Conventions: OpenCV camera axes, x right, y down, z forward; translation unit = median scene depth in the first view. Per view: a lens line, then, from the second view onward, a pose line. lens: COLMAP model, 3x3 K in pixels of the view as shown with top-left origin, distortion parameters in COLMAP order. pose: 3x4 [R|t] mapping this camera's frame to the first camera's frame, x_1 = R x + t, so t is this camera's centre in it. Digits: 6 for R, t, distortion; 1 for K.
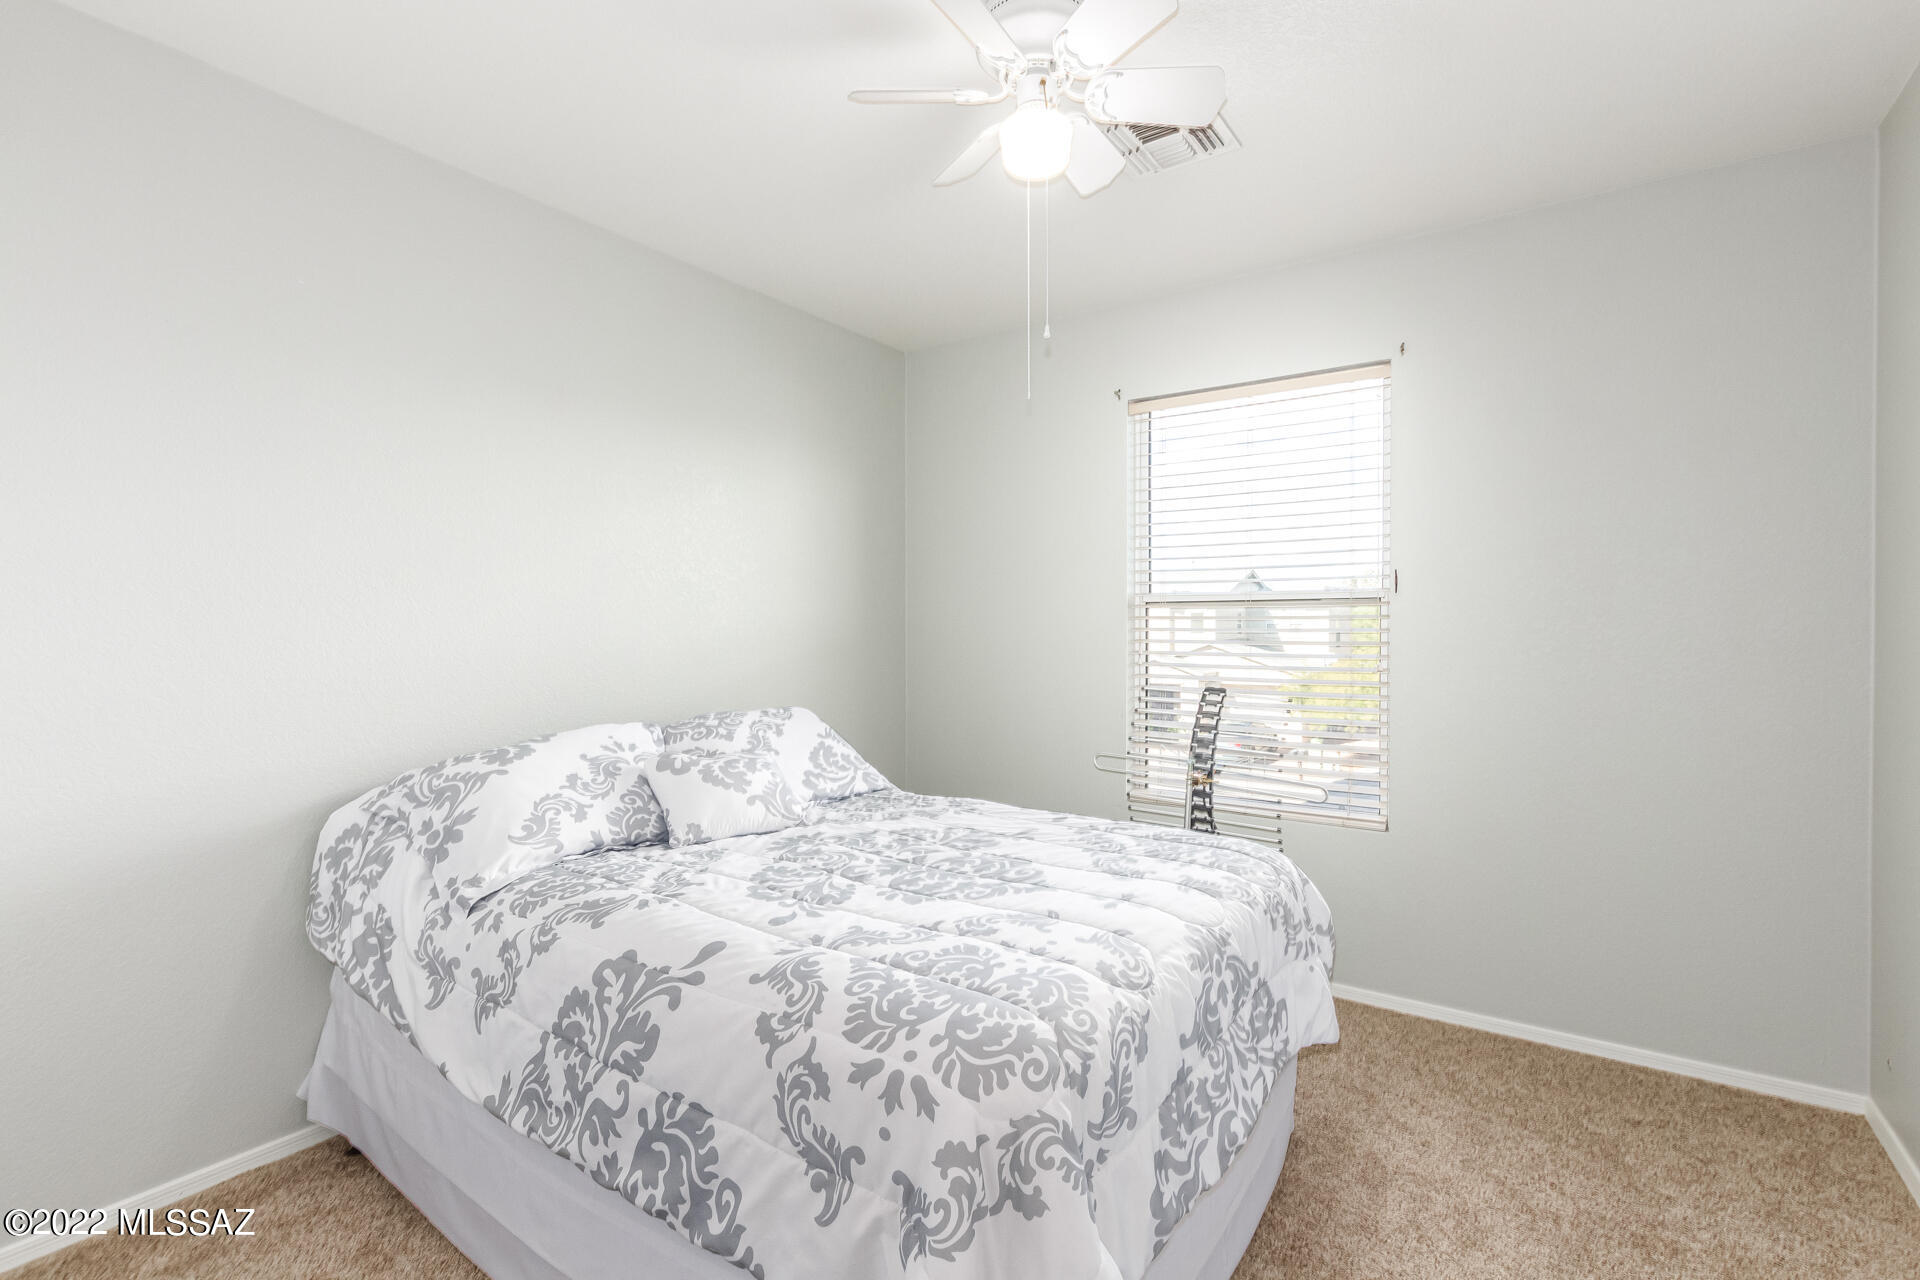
lens RADIAL K [[877.9, 0, 960.0], [0, 877.9, 640.0], [0, 0, 1]] dist [0.000556, 0.000140]
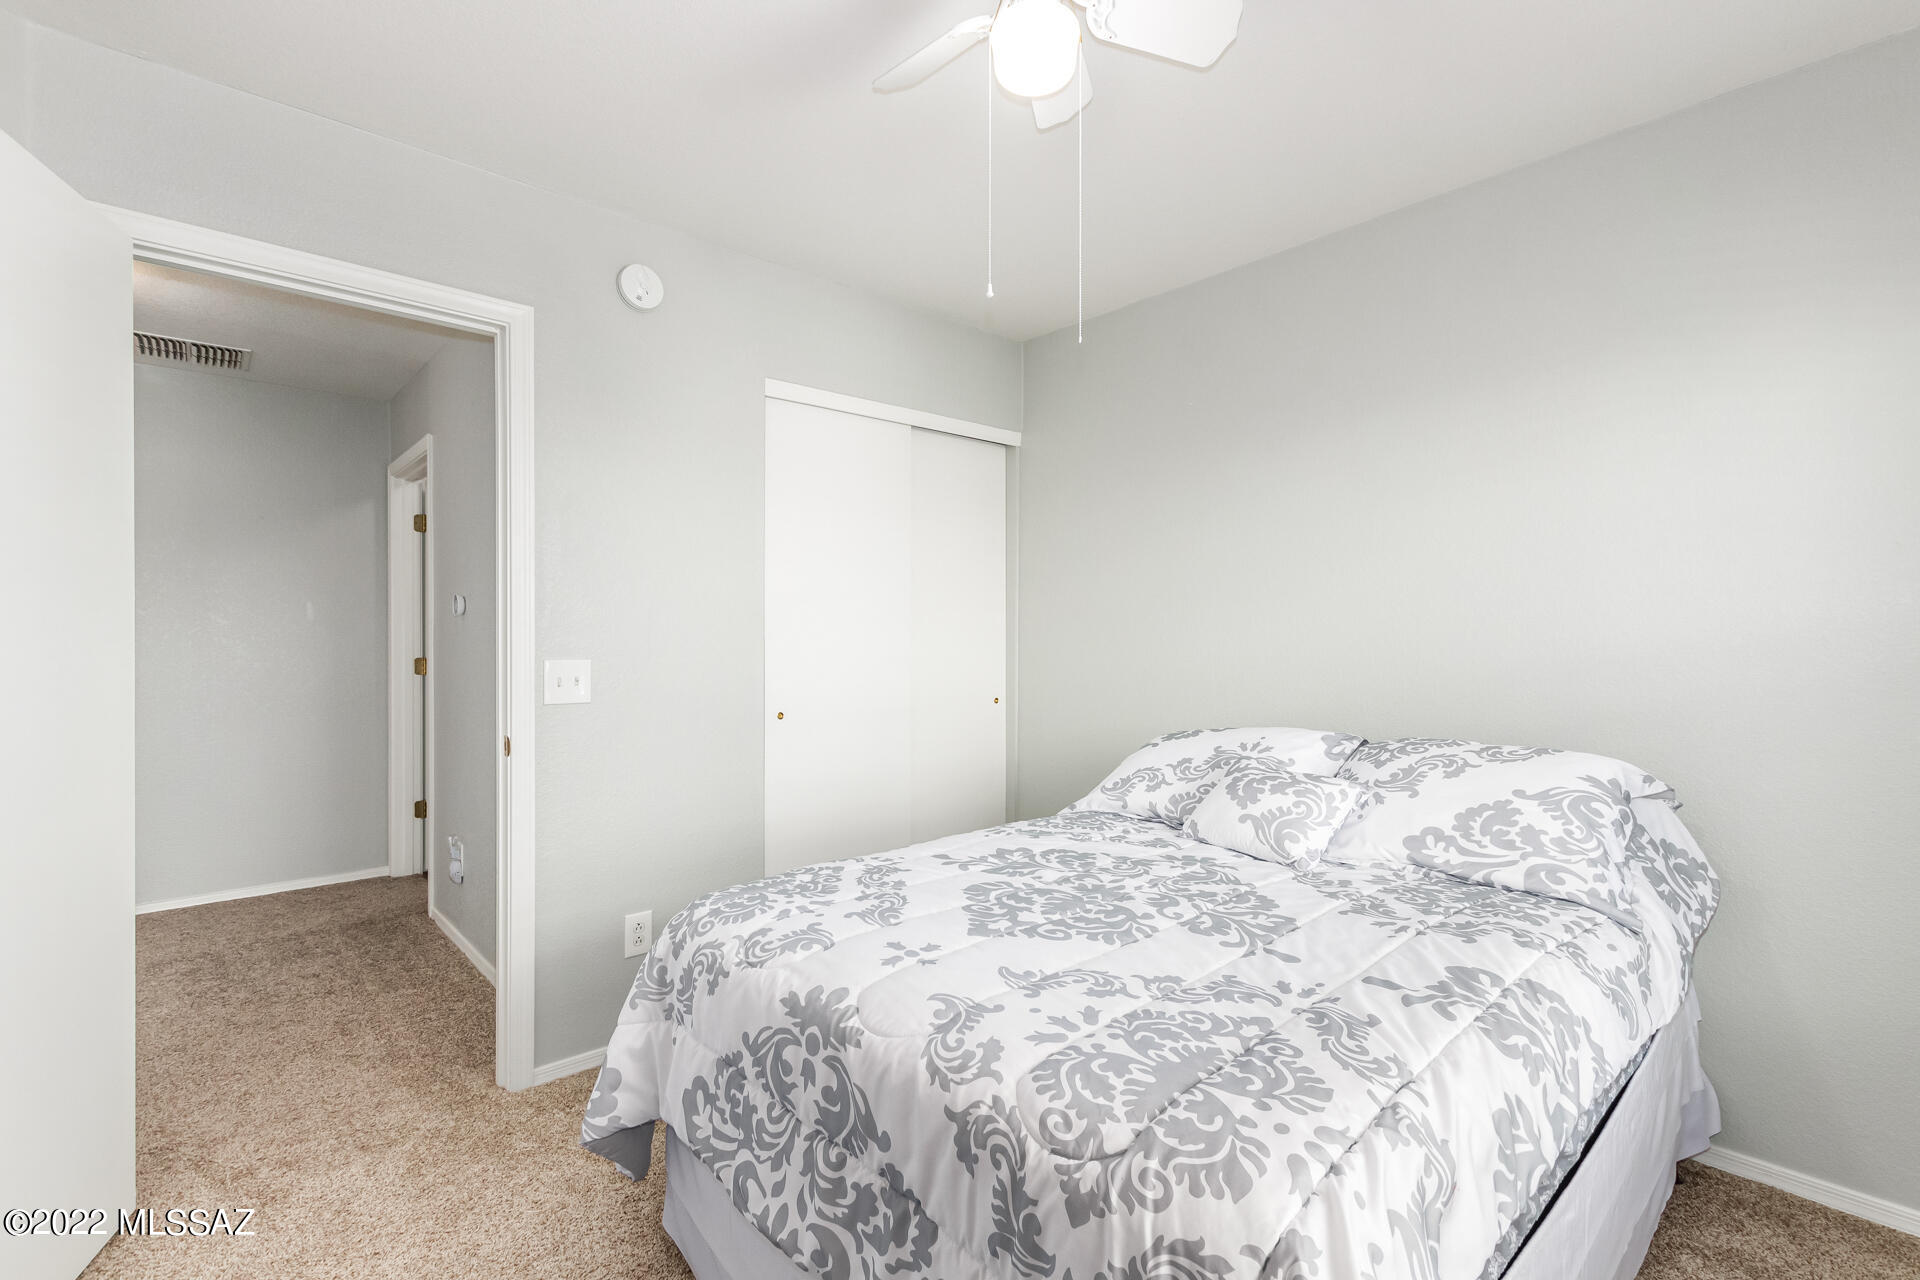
lens RADIAL K [[877.9, 0, 960.0], [0, 877.9, 640.0], [0, 0, 1]] dist [0.000556, 0.000140]
pose [[-0.222345, 0.004802, -0.974956, 0.929020], [-0.011911, 0.999900, 0.007641, -0.013503], [0.974895, 0.013311, -0.222265, 1.141975]]
